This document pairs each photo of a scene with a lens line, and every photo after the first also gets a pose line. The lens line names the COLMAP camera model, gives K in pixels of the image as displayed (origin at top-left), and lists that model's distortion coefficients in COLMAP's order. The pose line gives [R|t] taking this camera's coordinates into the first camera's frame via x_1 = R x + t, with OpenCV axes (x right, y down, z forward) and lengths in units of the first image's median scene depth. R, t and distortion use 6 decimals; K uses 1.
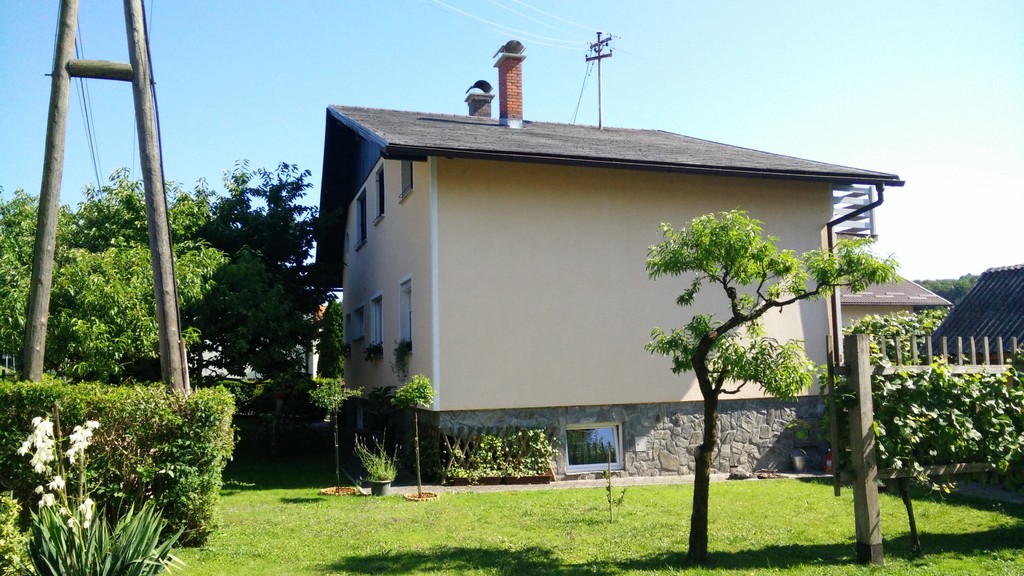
lens RADIAL K [[814.9, 0, 512.0], [0, 814.9, 288.0], [0, 0, 1]] dist [-0.001623, -0.000287]
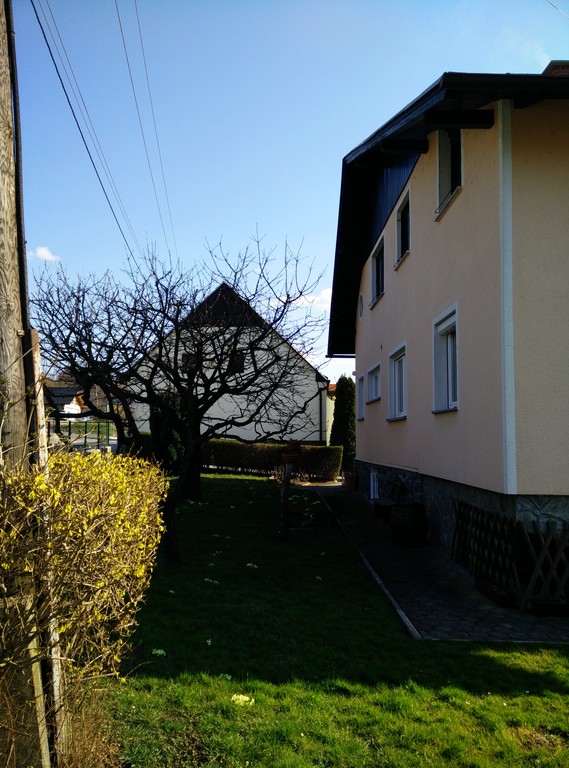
lens RADIAL K [[601.5, 0, 284.5], [0, 601.5, 384.0], [0, 0, 1]] dist [0.000715, 0.000442]
pose [[0.952590, 0.009475, -0.304110, -0.103365], [-0.005339, 0.999882, 0.014429, 0.048003], [0.304211, -0.012121, 0.952528, 0.415672]]
